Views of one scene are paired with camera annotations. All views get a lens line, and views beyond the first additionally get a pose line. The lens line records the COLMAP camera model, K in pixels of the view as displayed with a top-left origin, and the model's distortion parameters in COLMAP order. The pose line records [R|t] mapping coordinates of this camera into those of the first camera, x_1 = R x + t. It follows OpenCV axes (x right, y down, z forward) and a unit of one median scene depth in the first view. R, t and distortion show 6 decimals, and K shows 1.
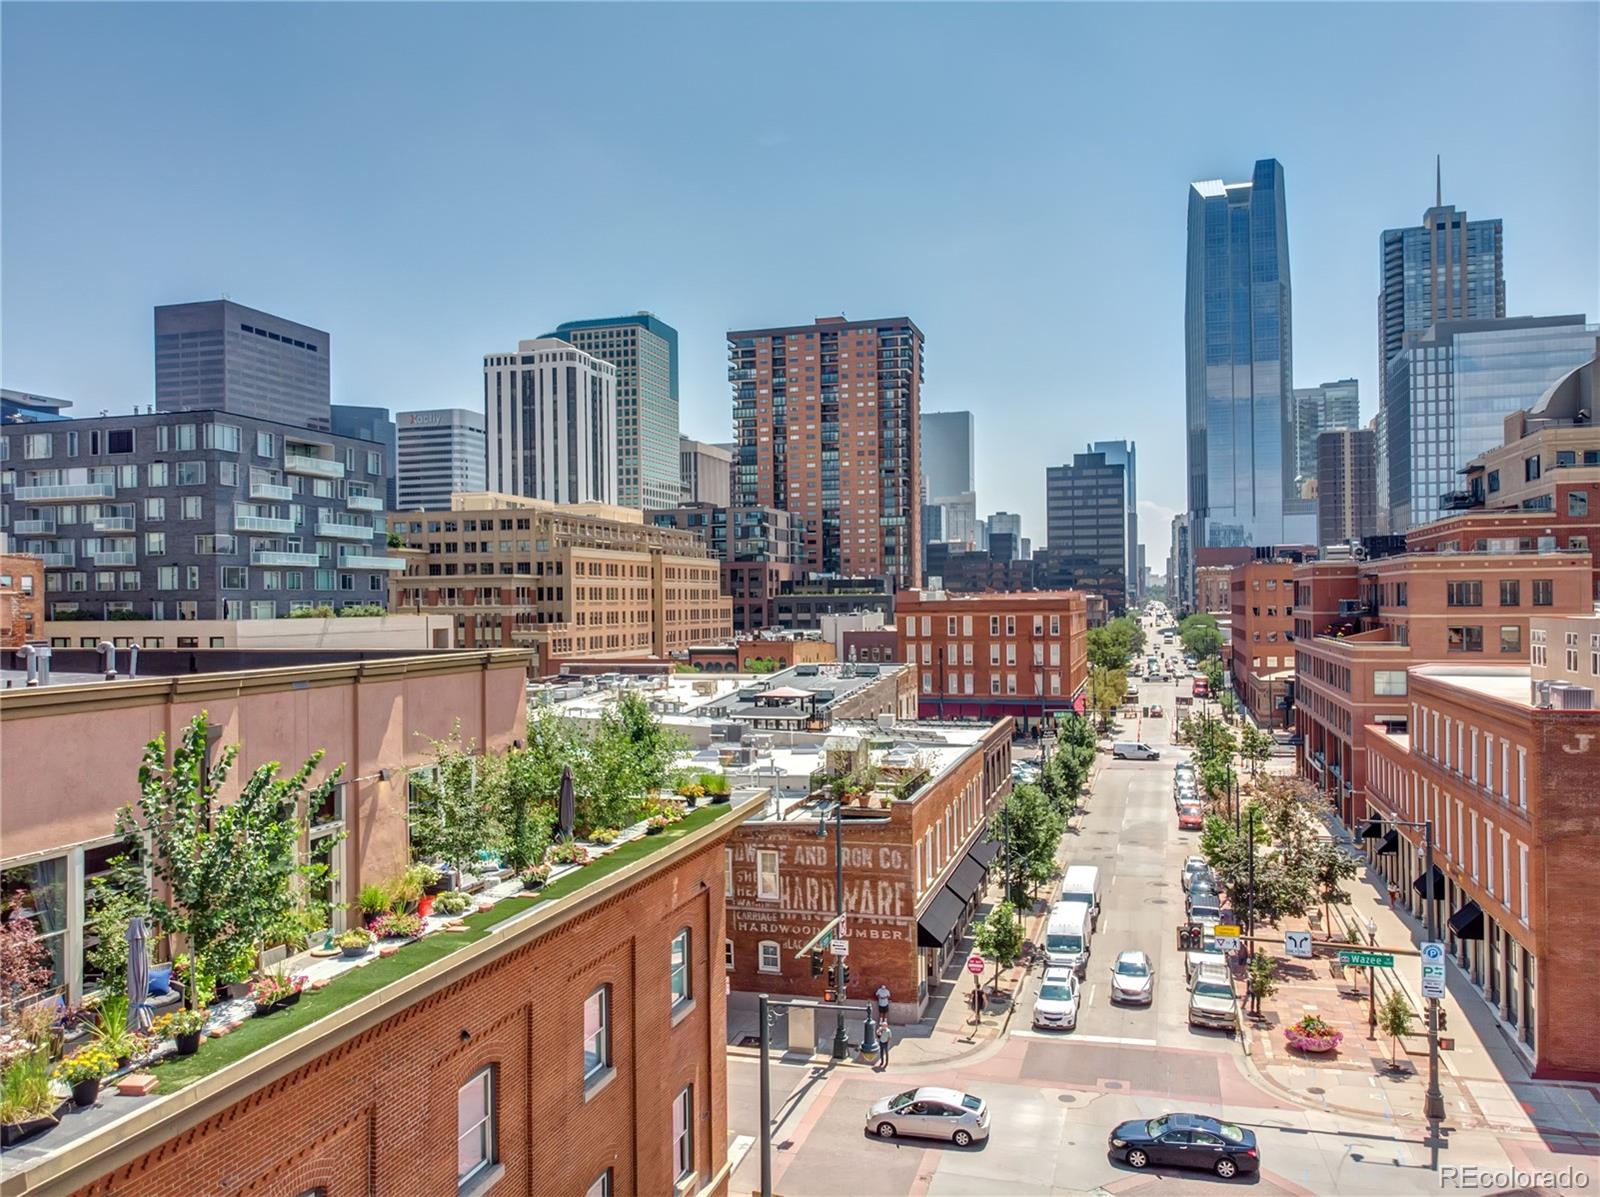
lens RADIAL K [[1177.8, 0, 792.4], [0, 1177.8, 609.8], [0, 0, 1]] dist [0.001545, 0.004592]
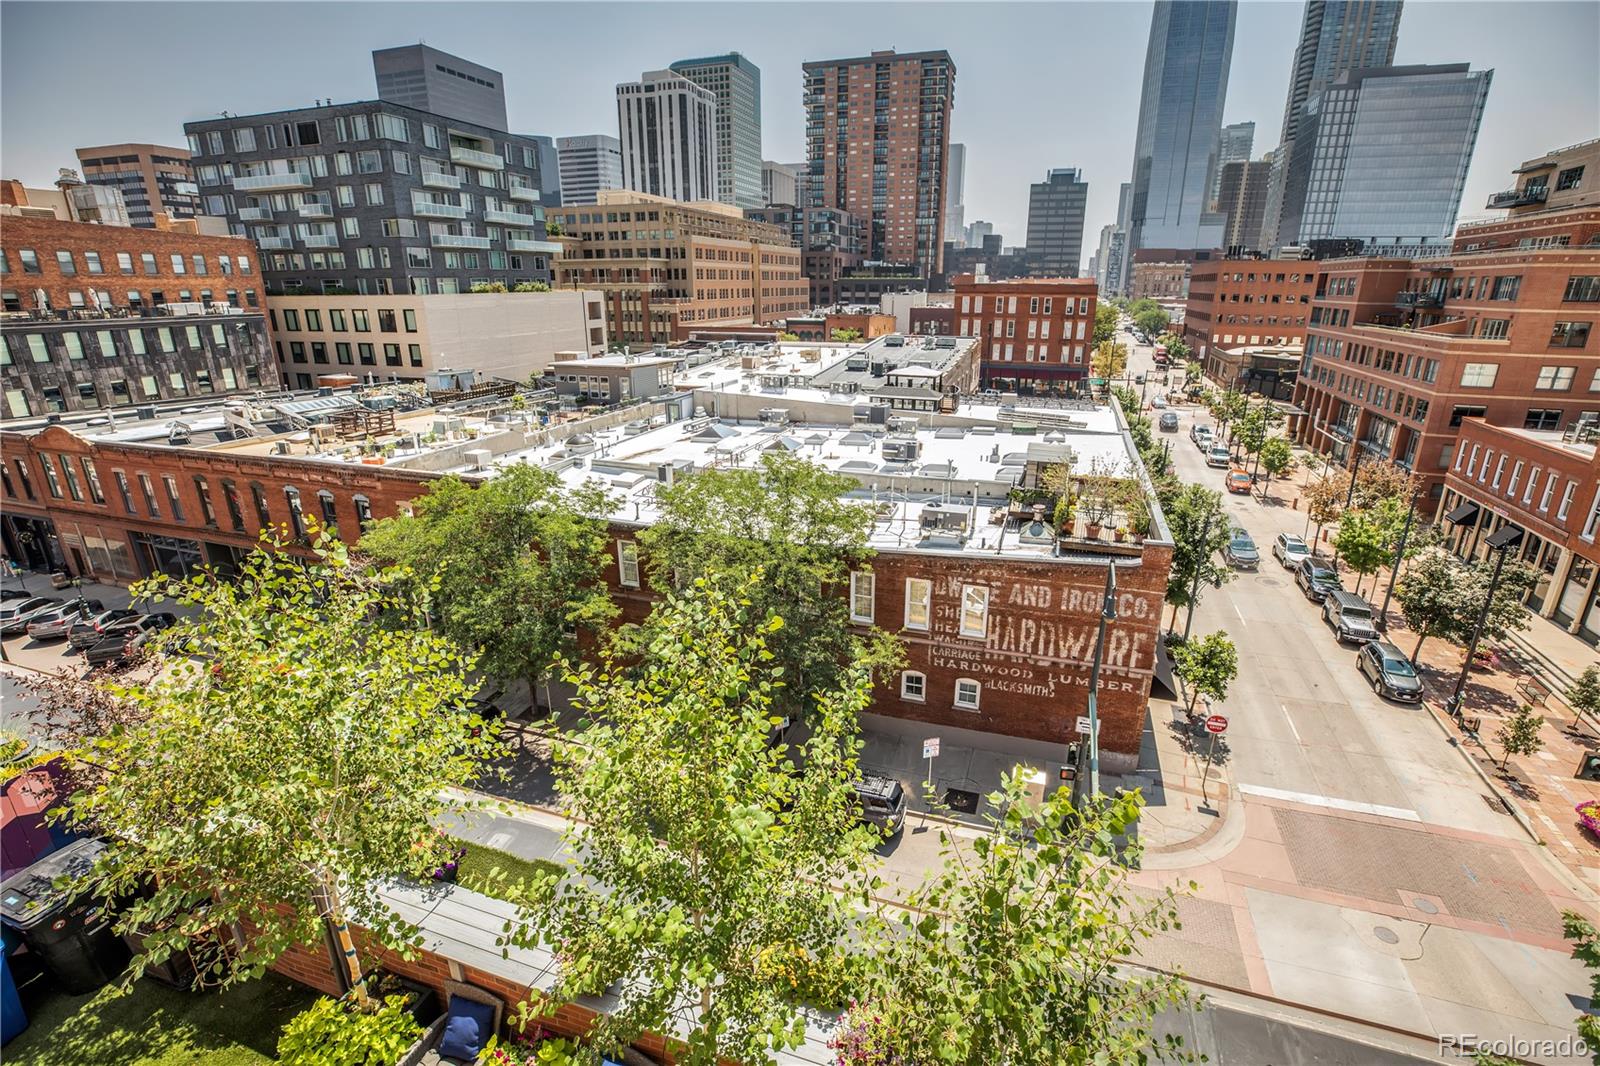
lens RADIAL K [[740.0, 0, 805.0], [0, 740.0, 532.9], [0, 0, 1]] dist [-0.039473, 0.006501]
pose [[0.999490, 0.020979, -0.024072, -0.057420], [-0.012353, 0.949224, 0.314359, 0.000733], [0.029444, -0.313901, 0.948999, 0.216468]]
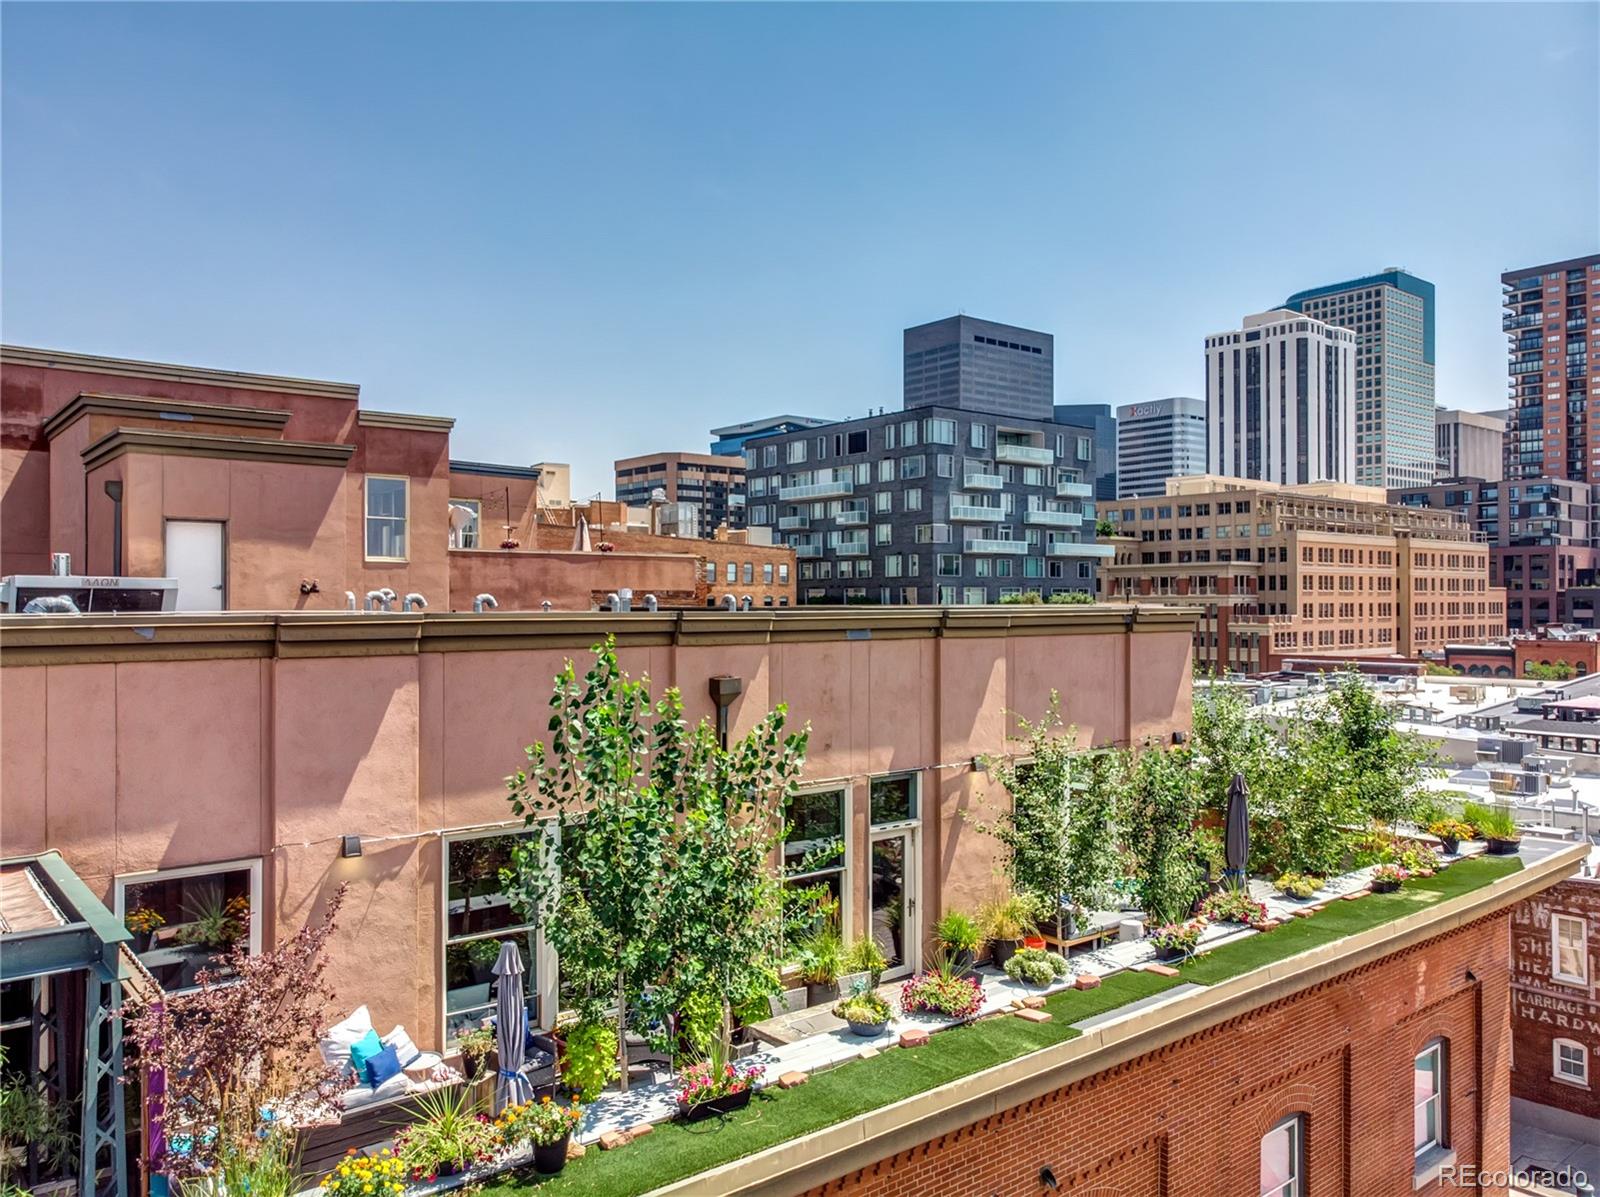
lens RADIAL K [[1177.8, 0, 792.1], [0, 1177.8, 603.5], [0, 0, 1]] dist [0.001545, 0.004592]
pose [[0.828524, 0.007911, -0.559898, -0.005160], [-0.008884, 0.999960, 0.000983, 0.006939], [0.559884, 0.004160, 0.828561, 0.056112]]
